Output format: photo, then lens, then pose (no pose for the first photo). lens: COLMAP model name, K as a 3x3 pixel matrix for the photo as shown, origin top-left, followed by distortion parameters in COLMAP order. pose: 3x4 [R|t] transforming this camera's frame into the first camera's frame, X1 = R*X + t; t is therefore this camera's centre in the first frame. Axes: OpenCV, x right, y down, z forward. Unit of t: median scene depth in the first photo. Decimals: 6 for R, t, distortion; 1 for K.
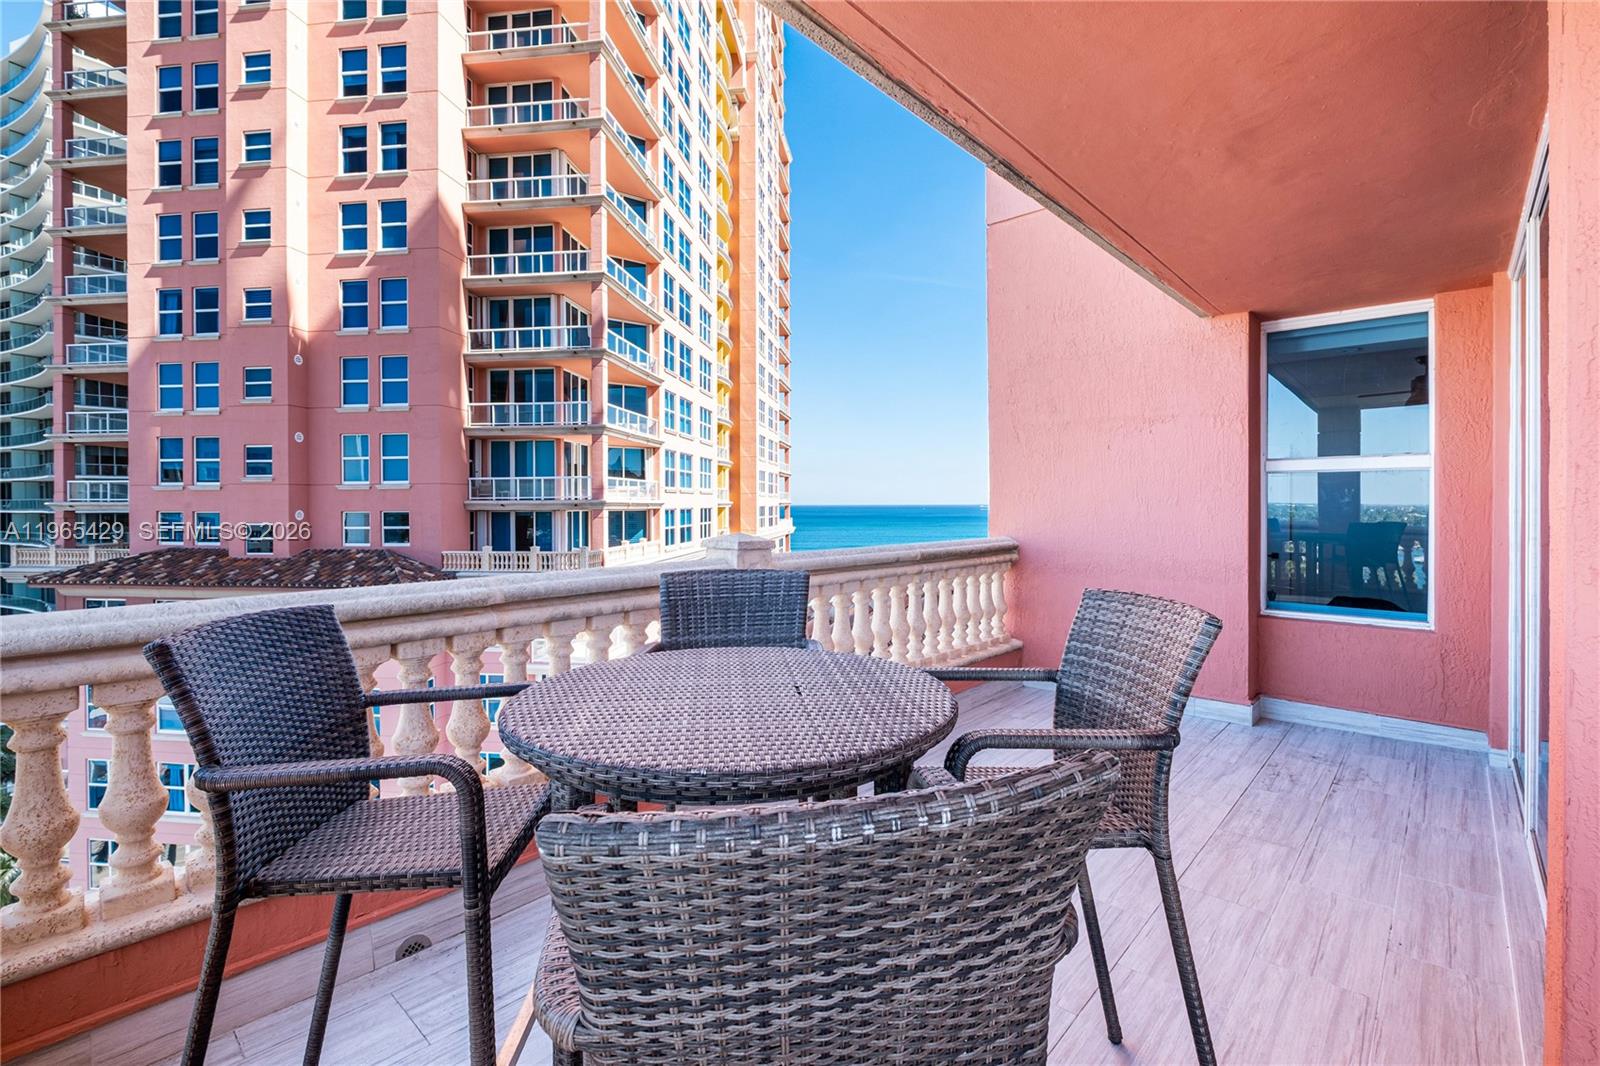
lens RADIAL K [[709.4, 0, 809.5], [0, 709.4, 508.9], [0, 0, 1]] dist [0.001292, -0.007794]
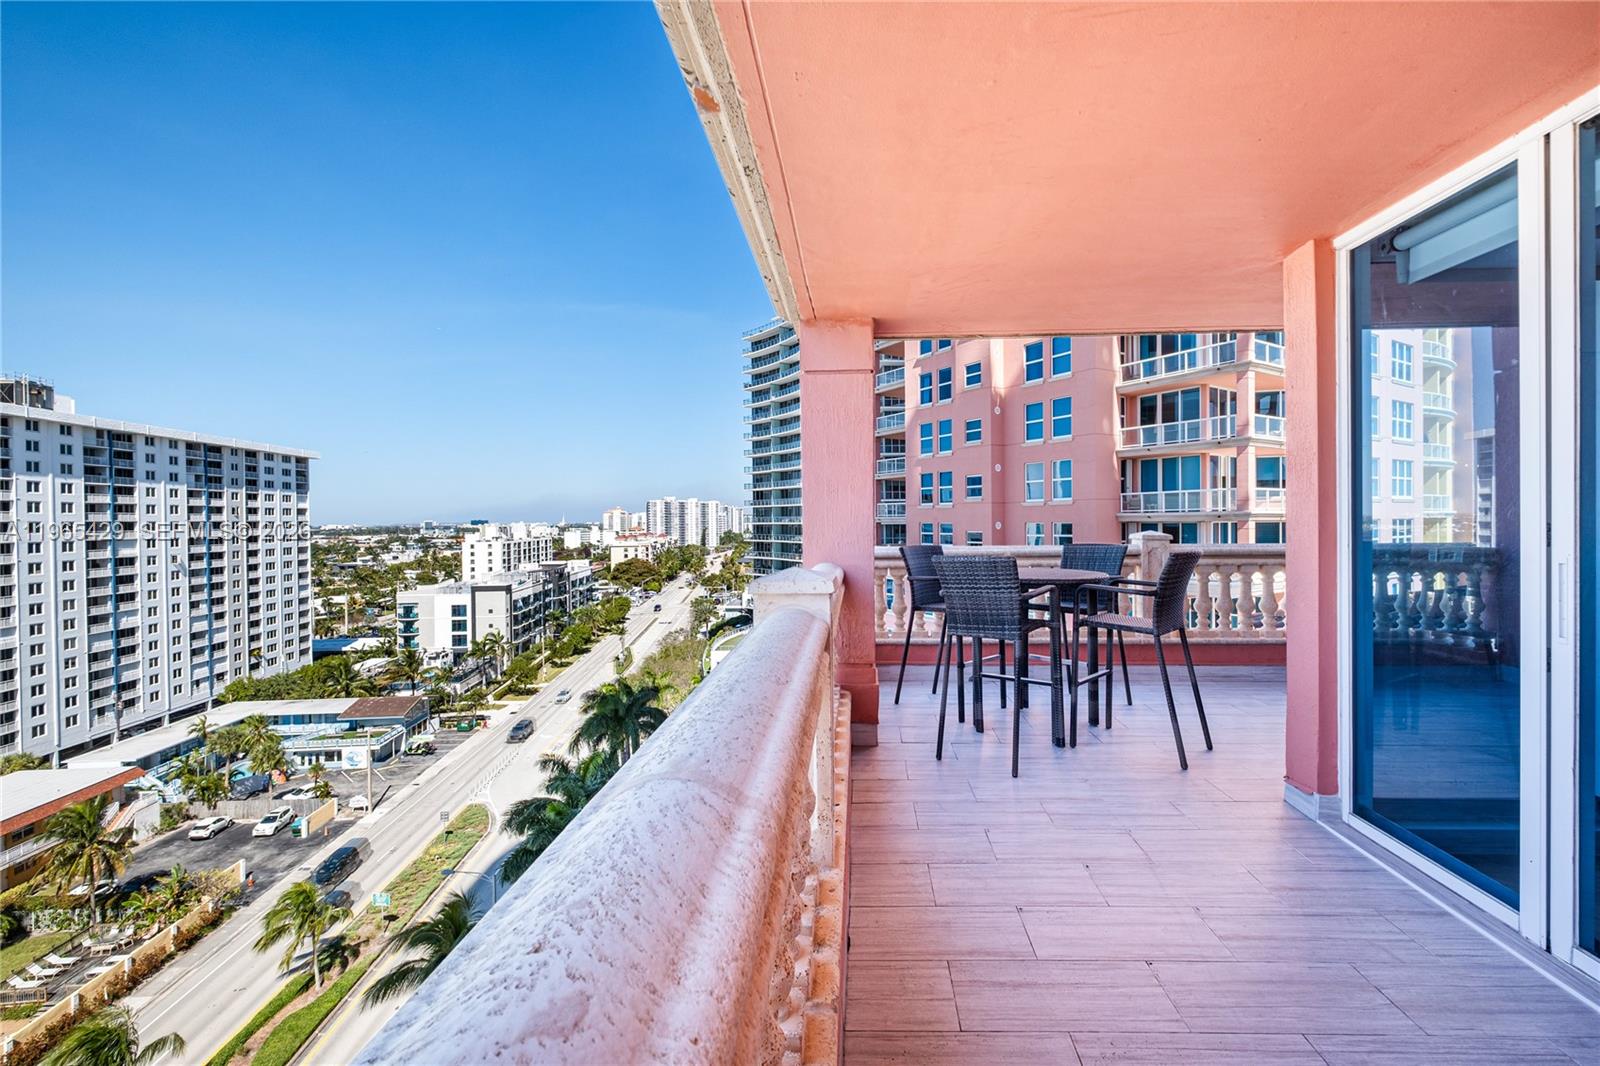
lens RADIAL K [[698.8, 0, 829.7], [0, 698.8, 523.9], [0, 0, 1]] dist [-0.001531, -0.000377]
pose [[0.638484, 0.000327, -0.769635, 0.092191], [0.002447, 0.999994, 0.002455, 0.001793], [0.769631, -0.003451, 0.638479, -0.091011]]
